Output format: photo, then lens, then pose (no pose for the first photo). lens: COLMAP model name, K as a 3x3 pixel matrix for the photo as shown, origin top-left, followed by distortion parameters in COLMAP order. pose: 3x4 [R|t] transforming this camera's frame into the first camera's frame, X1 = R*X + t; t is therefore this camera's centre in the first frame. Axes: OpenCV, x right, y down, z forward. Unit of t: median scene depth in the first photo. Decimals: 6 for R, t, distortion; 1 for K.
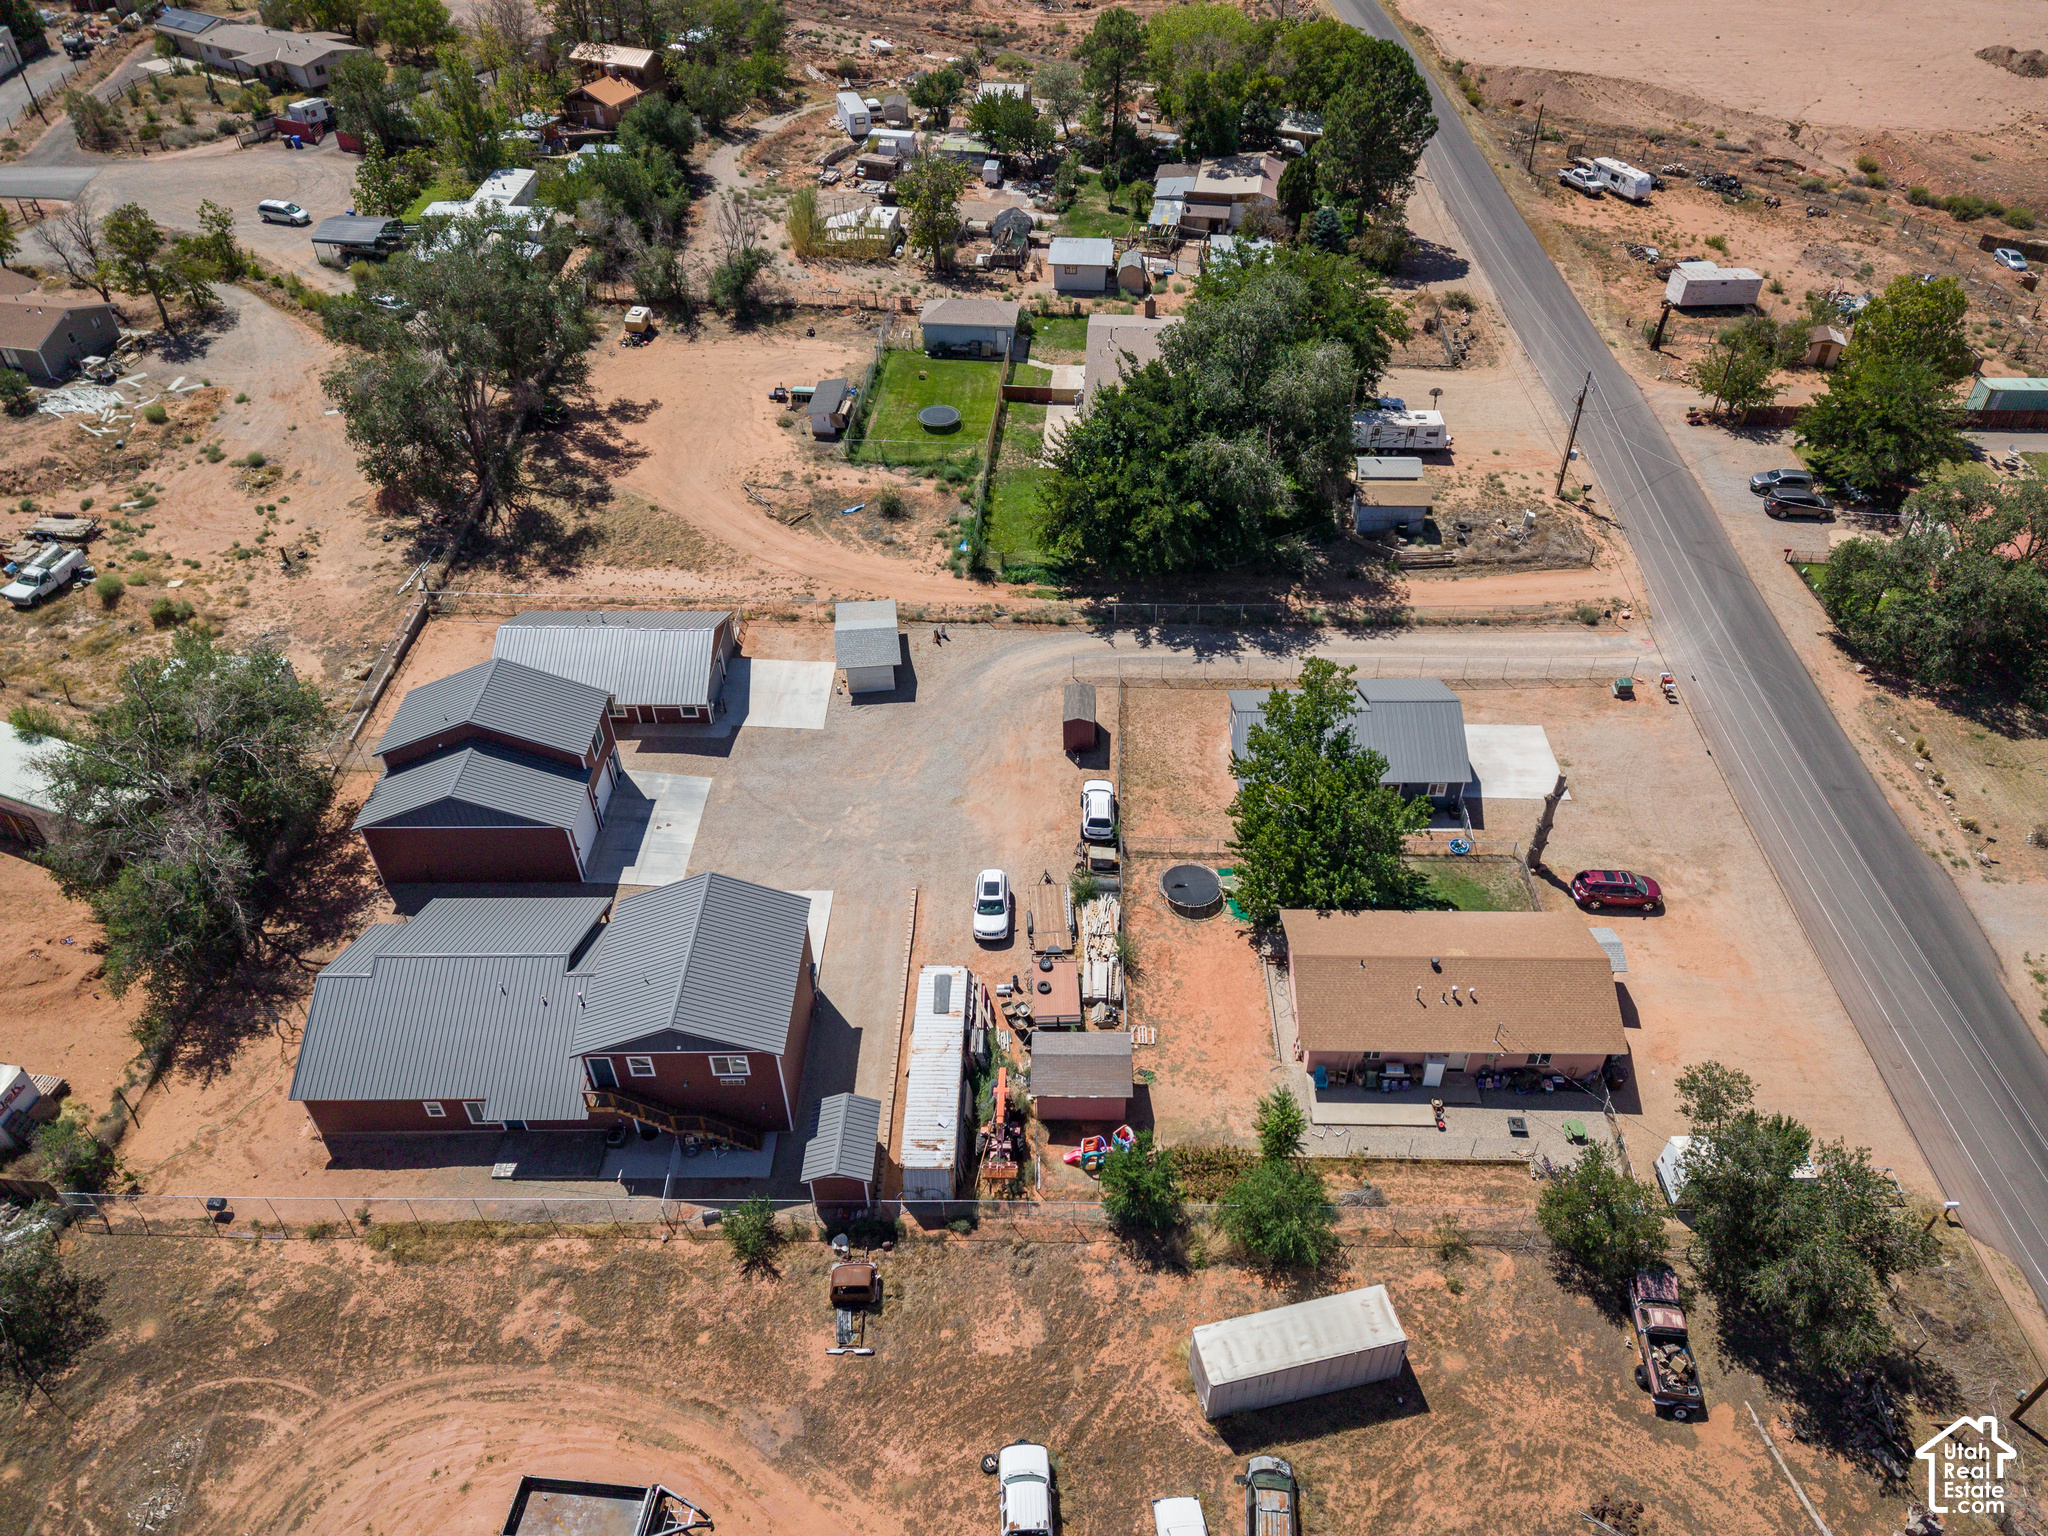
lens RADIAL K [[1487.7, 0, 1146.3], [0, 1487.7, 775.2], [0, 0, 1]] dist [-0.001772, -0.005321]
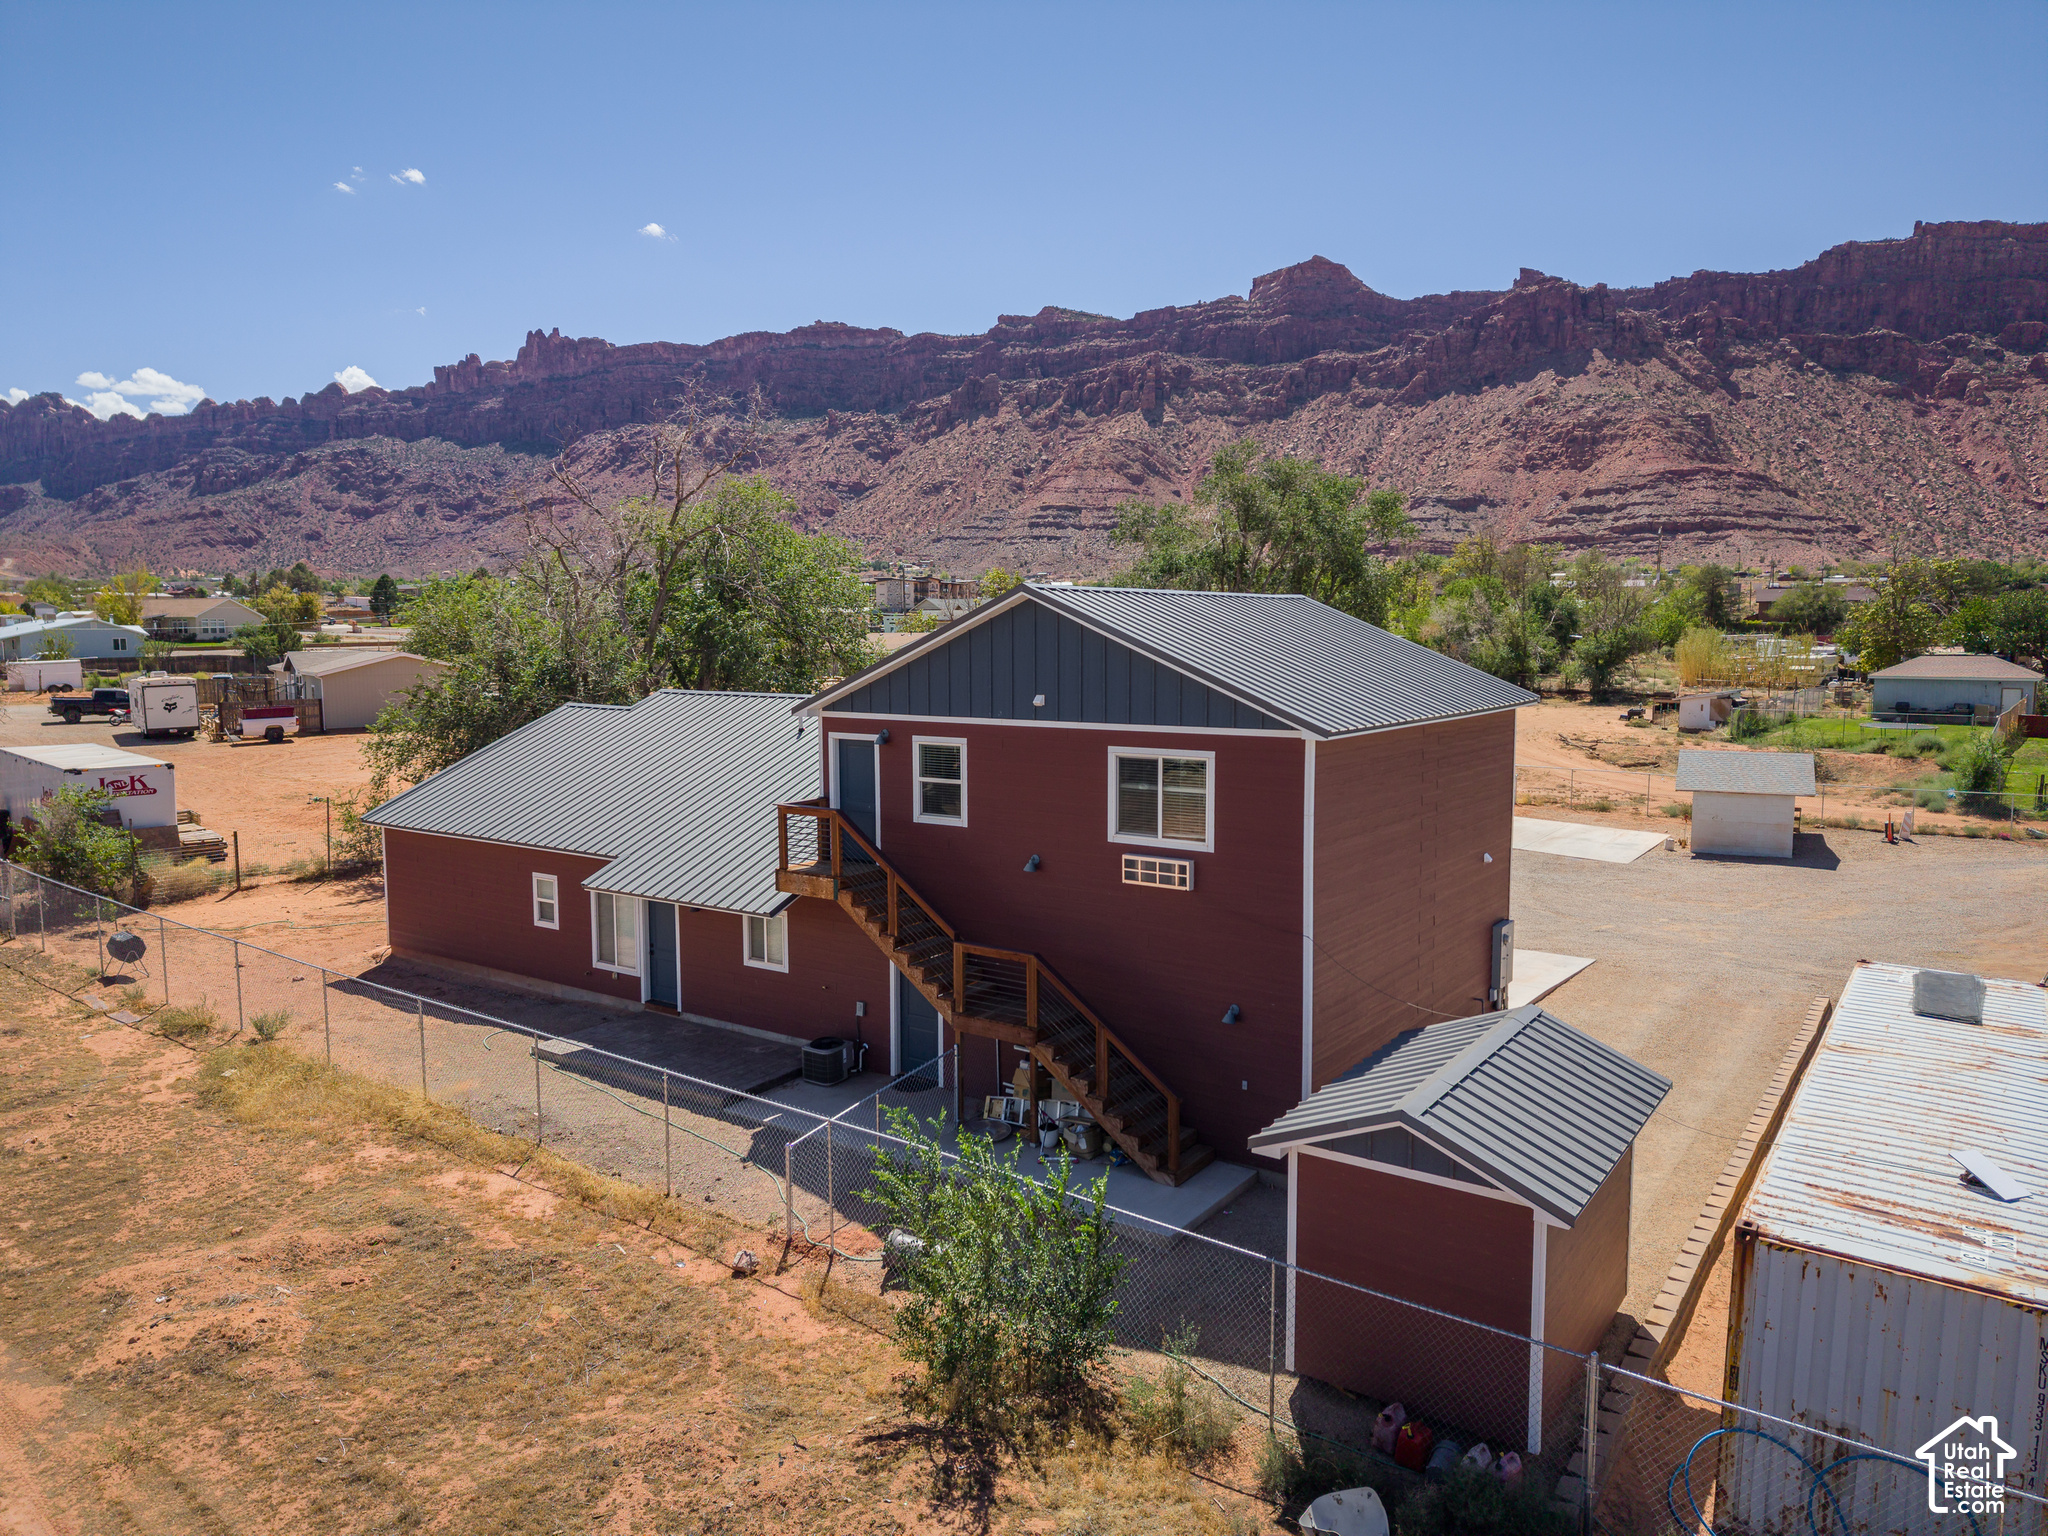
lens RADIAL K [[1387.4, 0, 1024.0], [0, 1387.4, 768.0], [0, 0, 1]] dist [0.001642, -0.002645]
pose [[0.794519, 0.020459, -0.606895, -0.136982], [-0.368876, 0.810157, -0.455605, 0.348075], [0.482359, 0.585856, 0.651232, 0.840034]]
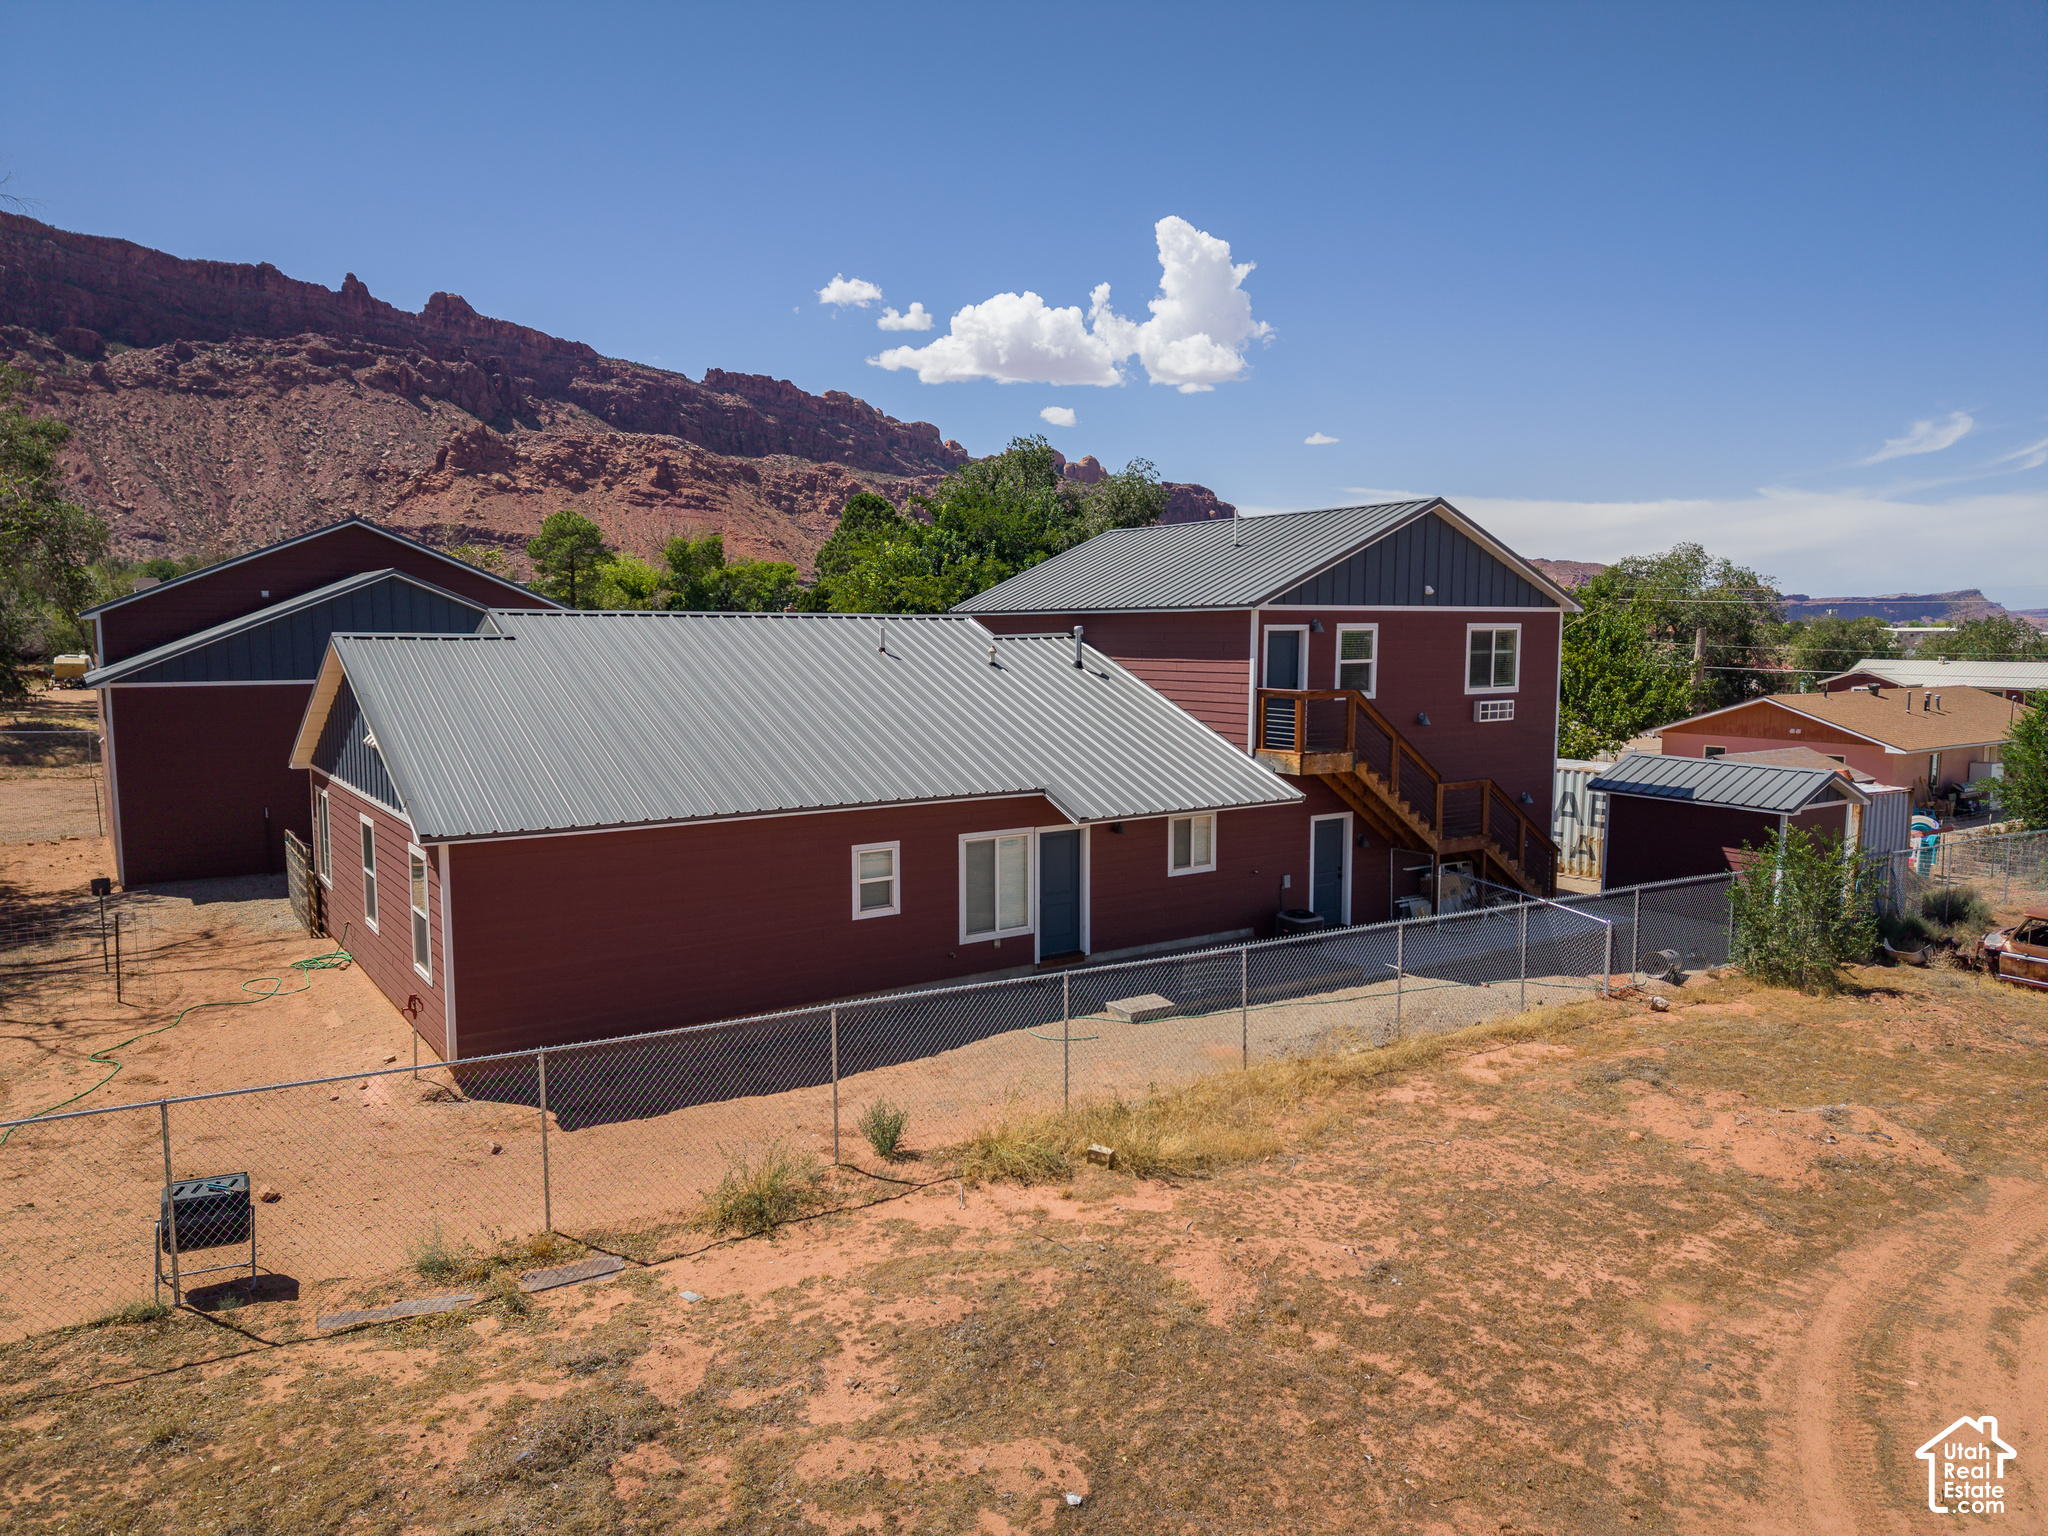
lens RADIAL K [[1387.4, 0, 1024.0], [0, 1387.4, 768.0], [0, 0, 1]] dist [0.001642, -0.002645]
pose [[0.838810, -0.090374, 0.536870, -0.647204], [0.376336, 0.808836, -0.451835, 0.372319], [-0.393406, 0.581048, 0.712471, 0.824274]]
